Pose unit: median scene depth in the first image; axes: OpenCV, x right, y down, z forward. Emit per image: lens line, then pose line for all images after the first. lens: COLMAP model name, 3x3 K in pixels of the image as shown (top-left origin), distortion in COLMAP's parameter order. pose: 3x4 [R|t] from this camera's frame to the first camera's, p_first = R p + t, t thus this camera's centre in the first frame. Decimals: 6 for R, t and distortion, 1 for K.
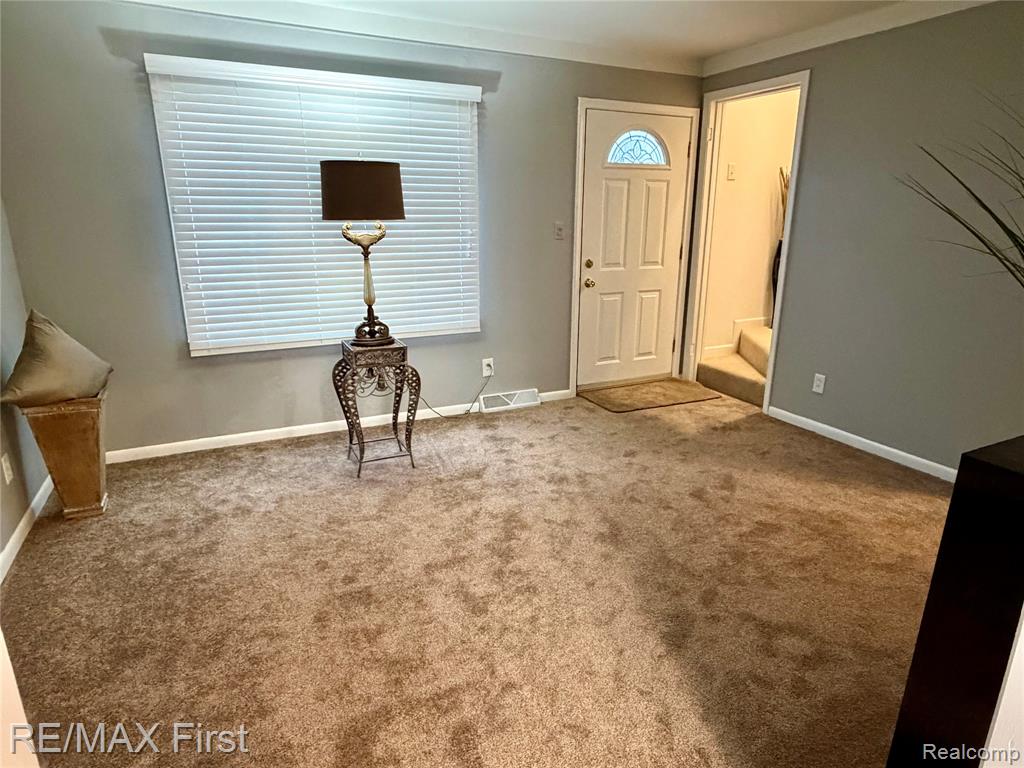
lens RADIAL K [[600.1, 0, 512.4], [0, 600.1, 385.9], [0, 0, 1]] dist [-0.007561, -0.002336]
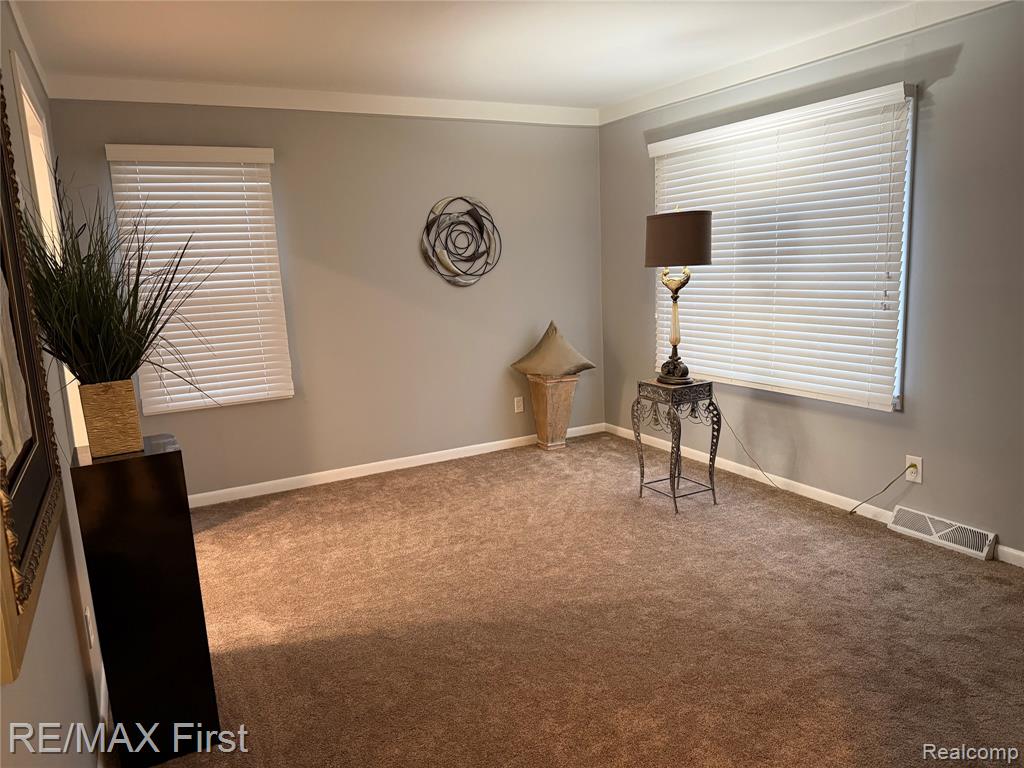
lens RADIAL K [[714.1, 0, 516.6], [0, 714.1, 382.2], [0, 0, 1]] dist [0.020571, -0.021785]
pose [[0.050568, 0.162410, -0.985427, 0.925999], [-0.234945, 0.960933, 0.146317, -0.177259], [0.970692, 0.224122, 0.086750, 0.596683]]
